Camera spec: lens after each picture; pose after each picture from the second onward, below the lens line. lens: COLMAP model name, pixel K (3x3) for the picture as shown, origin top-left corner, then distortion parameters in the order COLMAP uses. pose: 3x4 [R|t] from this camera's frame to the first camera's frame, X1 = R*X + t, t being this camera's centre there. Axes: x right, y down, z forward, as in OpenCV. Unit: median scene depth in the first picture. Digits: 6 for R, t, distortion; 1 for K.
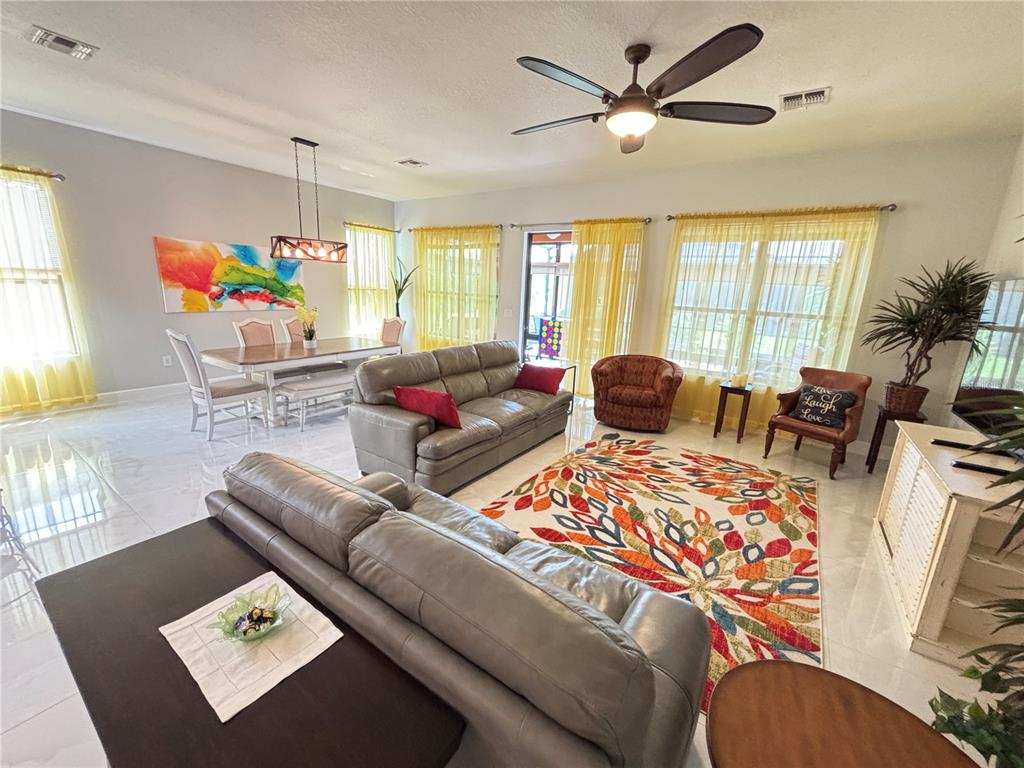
lens RADIAL K [[412.7, 0, 512.0], [0, 412.7, 384.0], [0, 0, 1]] dist [-0.001696, 0.000349]
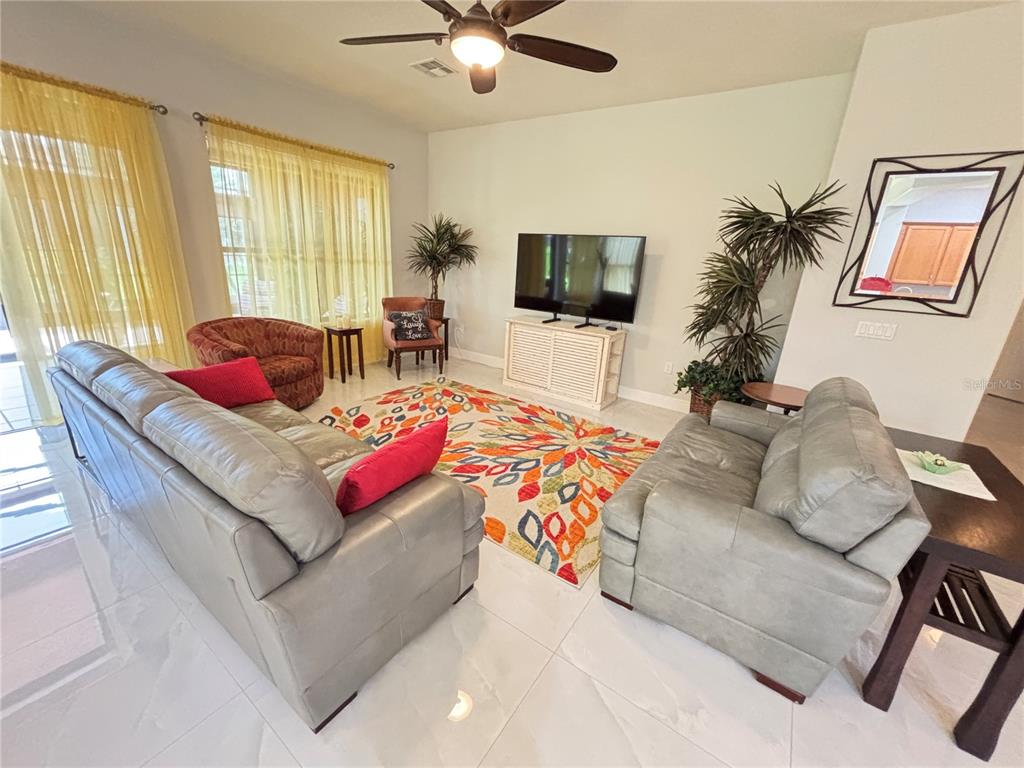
lens RADIAL K [[410.5, 0, 512.0], [0, 410.5, 384.0], [0, 0, 1]] dist [0.026909, -0.000128]
pose [[0.004401, -0.342076, 0.939662, -0.636925], [0.174165, 0.925571, 0.336131, -0.190533], [-0.984707, 0.162177, 0.063651, 0.765664]]
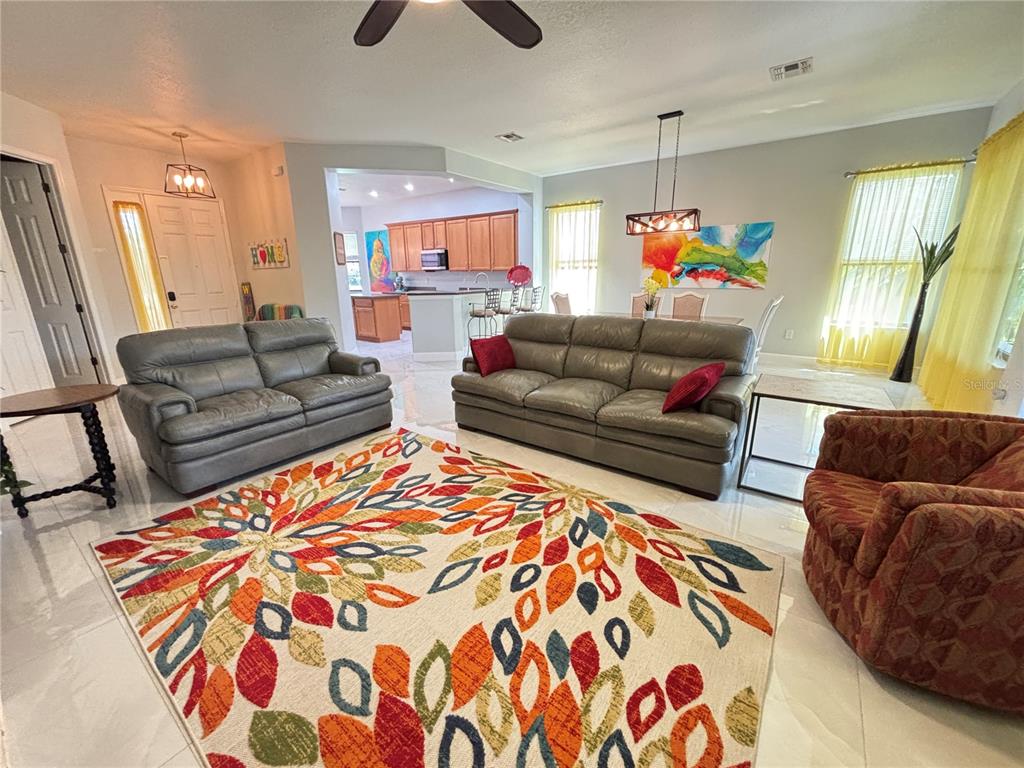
lens RADIAL K [[412.7, 0, 512.0], [0, 412.7, 384.0], [0, 0, 1]] dist [-0.001696, 0.000349]
pose [[-0.026256, 0.221646, -0.974774, 0.875315], [-0.226849, 0.948350, 0.221748, -0.121569], [0.973576, 0.226949, 0.025381, 0.992531]]
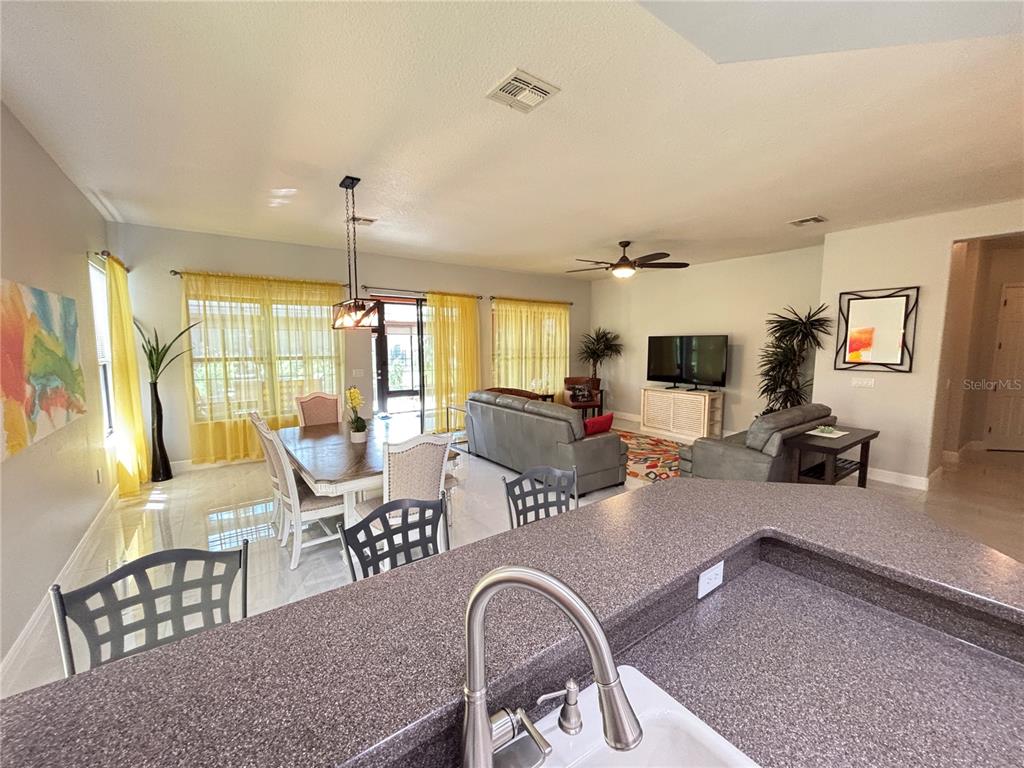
lens RADIAL K [[412.7, 0, 512.0], [0, 412.7, 384.0], [0, 0, 1]] dist [-0.001696, 0.000349]
pose [[0.329086, -0.139846, 0.933887, -1.600304], [0.234772, 0.970037, 0.062529, -0.253730], [-0.914650, 0.198674, 0.352057, 0.687056]]
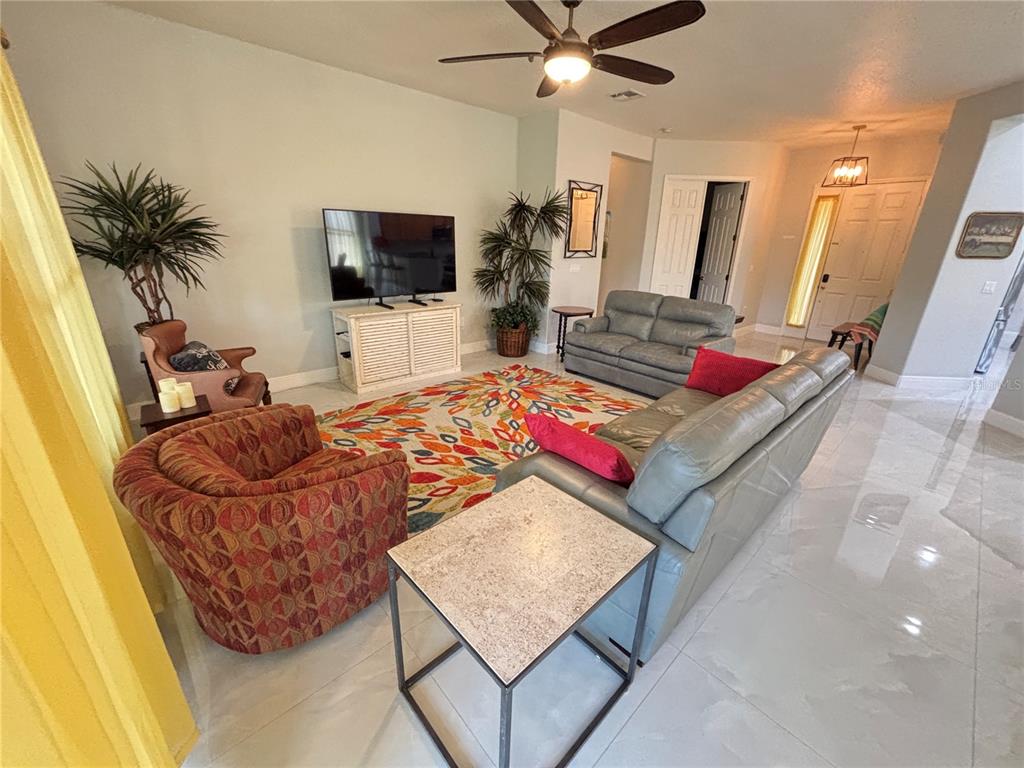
lens RADIAL K [[410.5, 0, 512.0], [0, 410.5, 384.0], [0, 0, 1]] dist [0.026909, -0.000128]
pose [[-0.979733, -0.126490, 0.155315, 0.091590], [-0.020729, 0.835250, 0.549480, -0.417205], [-0.199231, 0.535125, -0.820944, 1.807653]]
